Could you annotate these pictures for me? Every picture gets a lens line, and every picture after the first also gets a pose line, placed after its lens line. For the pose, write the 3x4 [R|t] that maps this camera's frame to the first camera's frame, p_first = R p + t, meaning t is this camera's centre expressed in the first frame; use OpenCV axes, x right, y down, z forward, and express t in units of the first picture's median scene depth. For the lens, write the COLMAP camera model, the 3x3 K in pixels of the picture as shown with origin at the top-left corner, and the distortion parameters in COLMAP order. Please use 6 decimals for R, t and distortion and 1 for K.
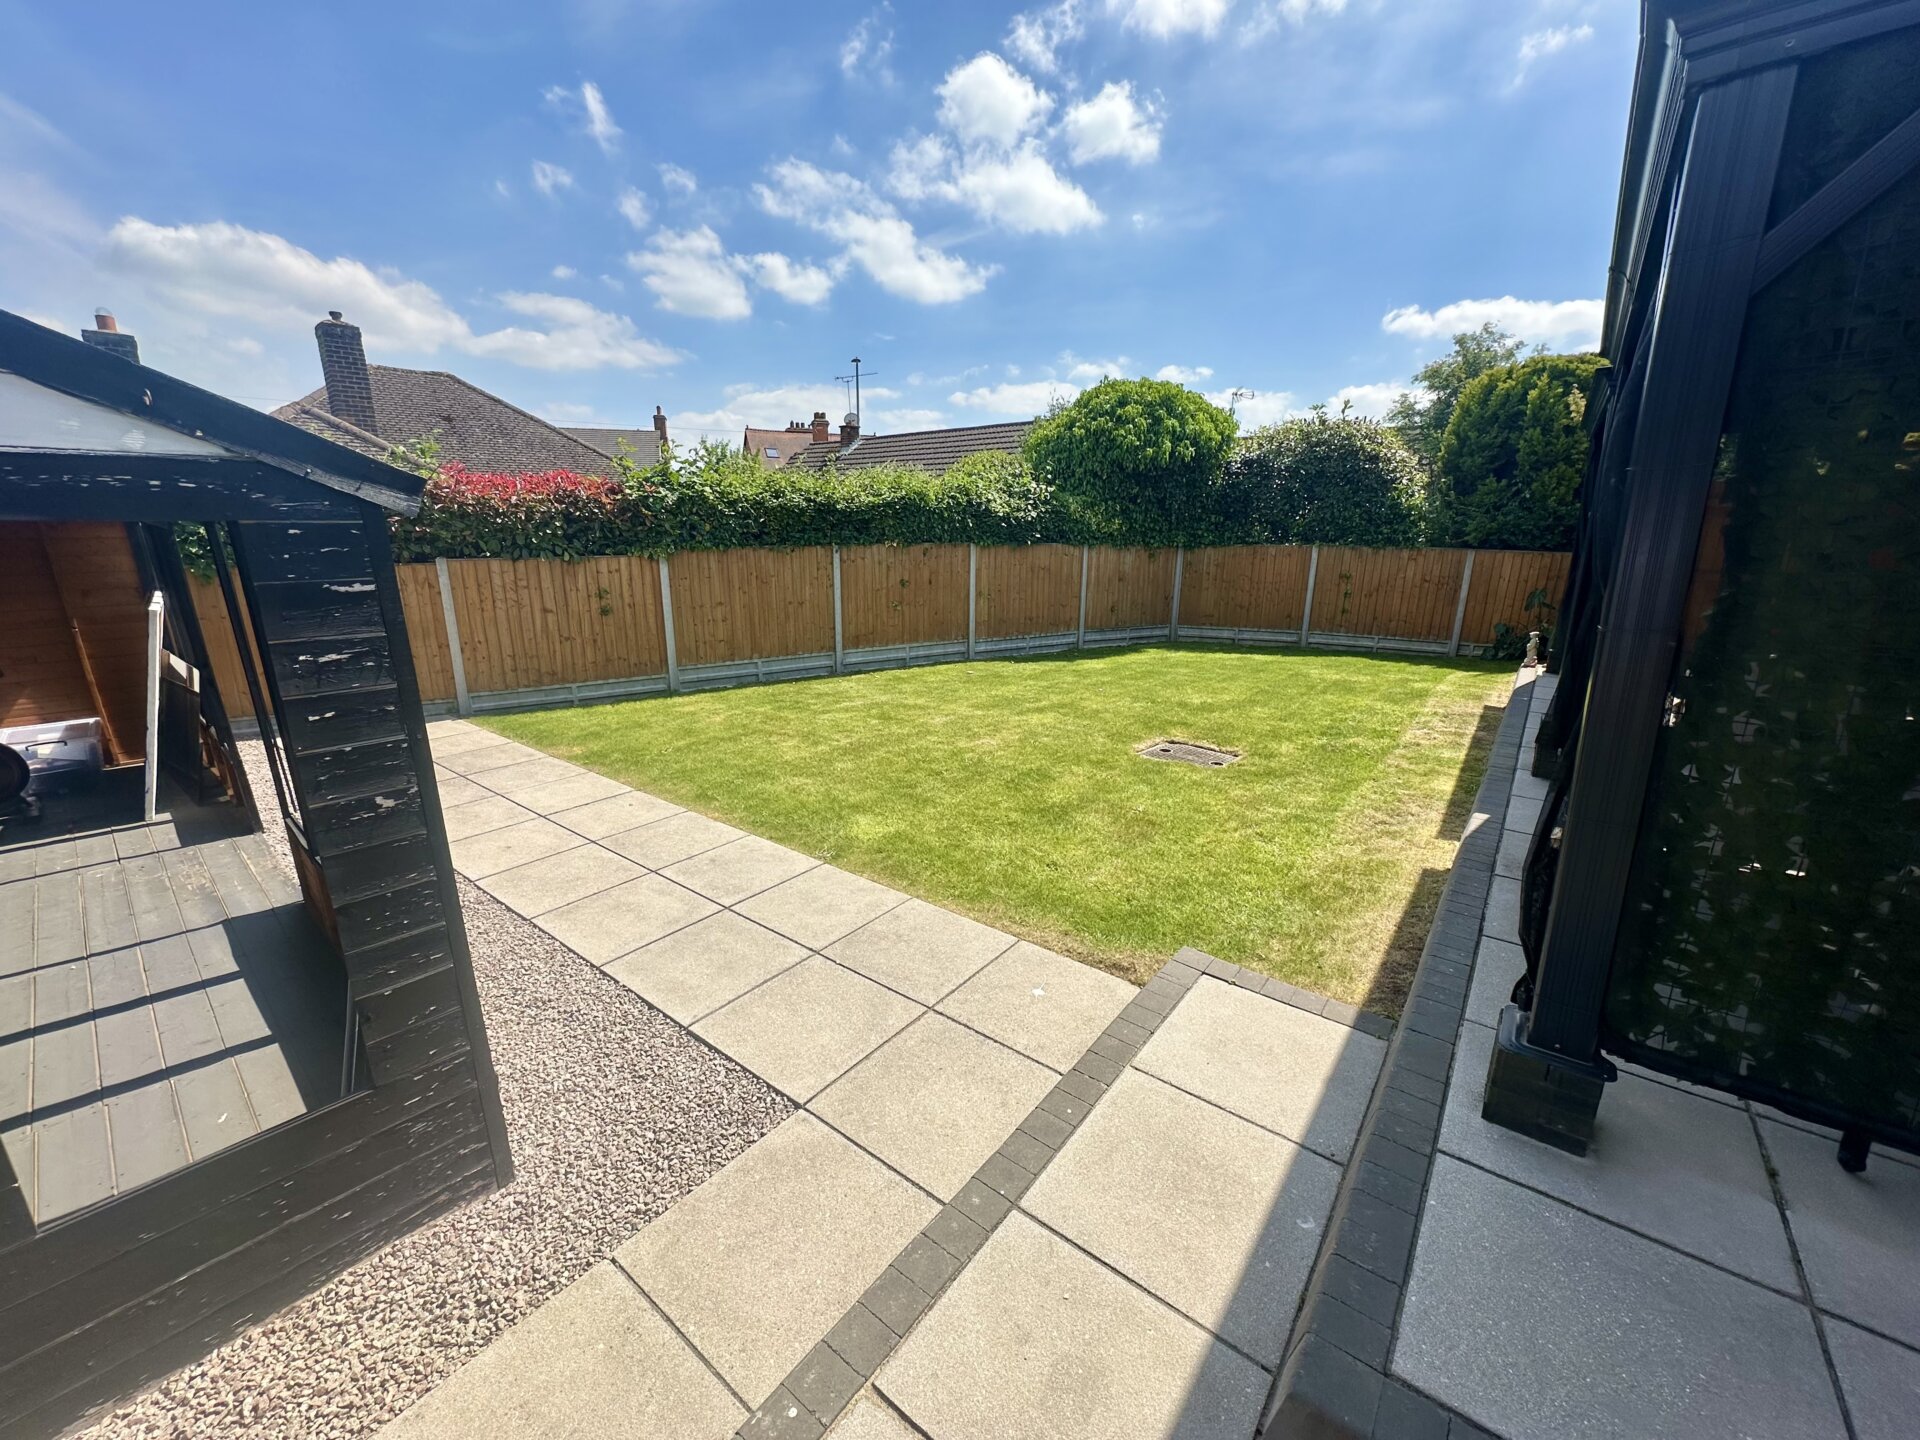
lens RADIAL K [[765.0, 0, 955.9], [0, 765.0, 718.1], [0, 0, 1]] dist [-0.004057, 0.000790]
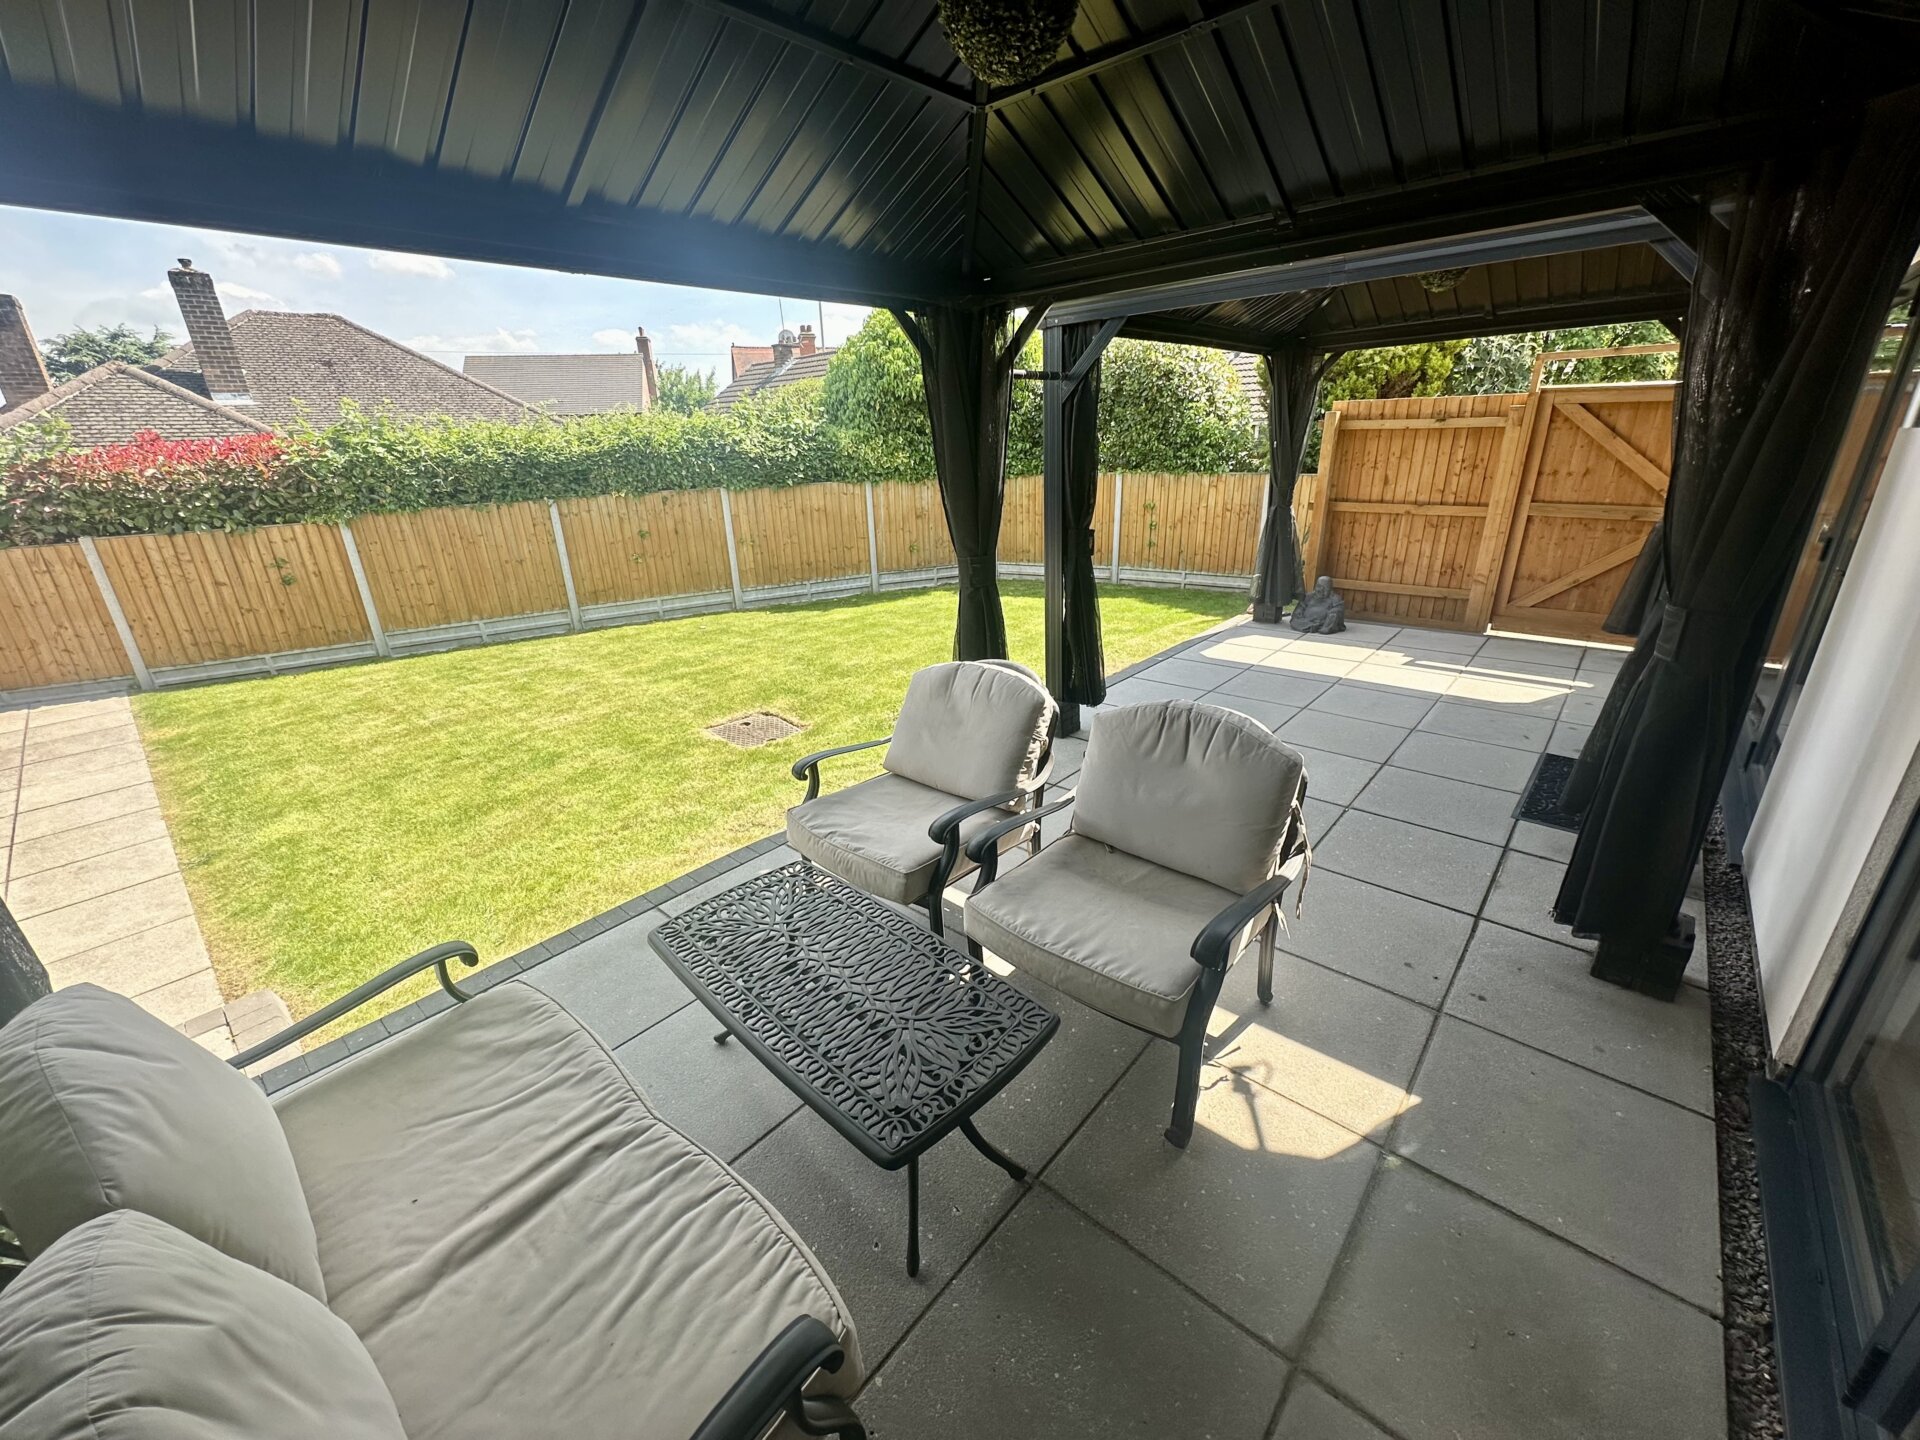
lens RADIAL K [[765.0, 0, 954.5], [0, 765.0, 718.7], [0, 0, 1]] dist [-0.004057, 0.000790]
pose [[0.997177, -0.013374, -0.073889, 0.487078], [0.021295, 0.993980, 0.107474, -0.049997], [0.072007, -0.108744, 0.991458, 0.055994]]
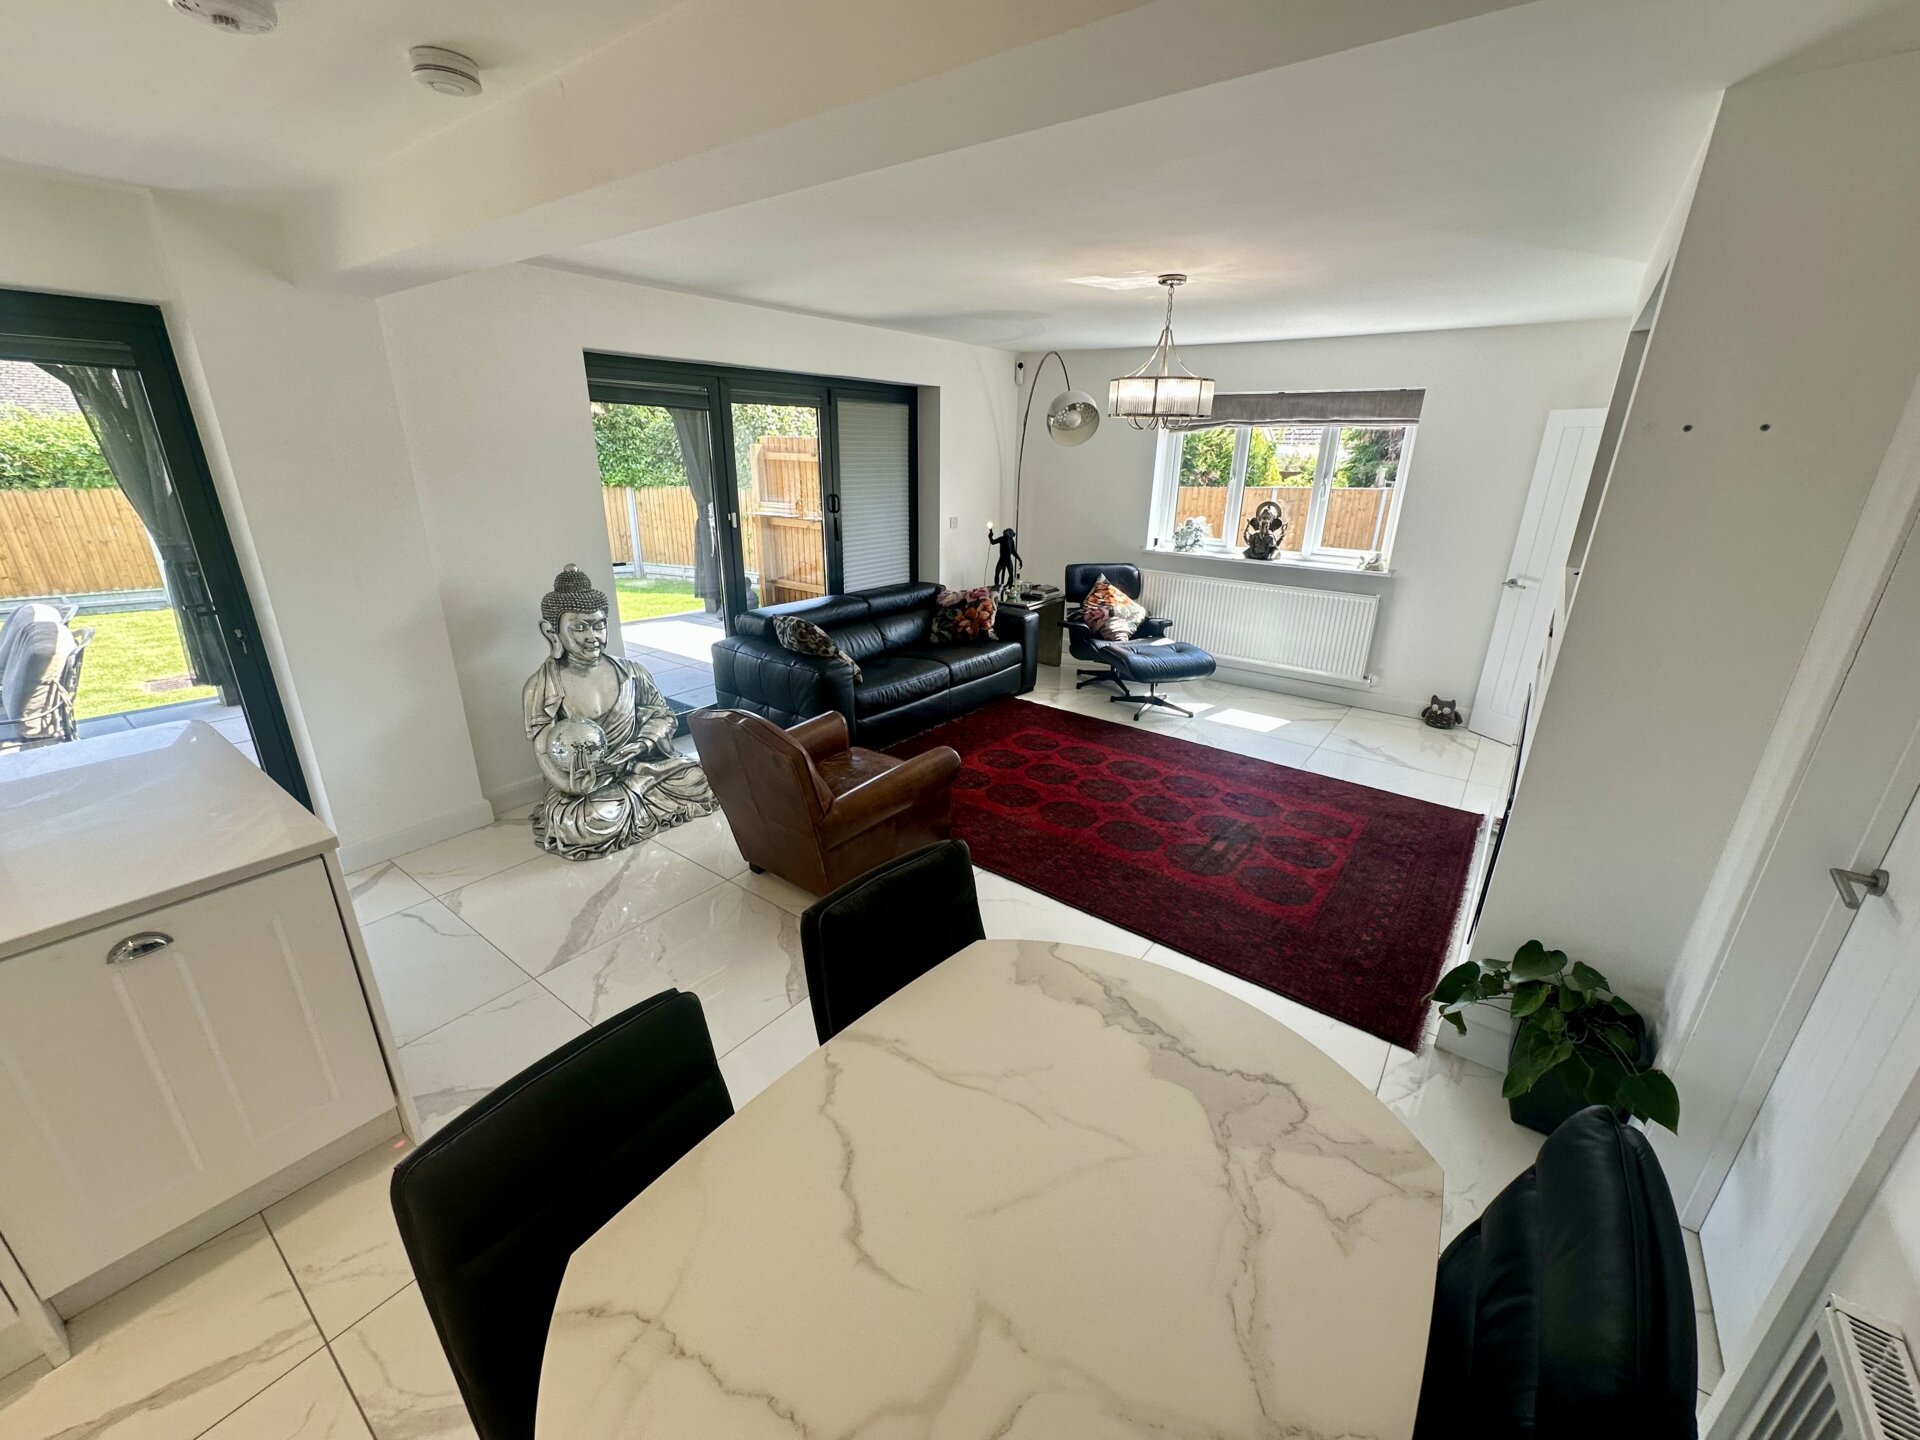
lens RADIAL K [[765.0, 0, 955.0], [0, 765.0, 719.3], [0, 0, 1]] dist [-0.004057, 0.000790]
pose [[0.999871, 0.004253, 0.015481, 1.135069], [-0.005662, 0.995729, 0.092148, -0.008100], [-0.015023, -0.092223, 0.995625, -0.129868]]
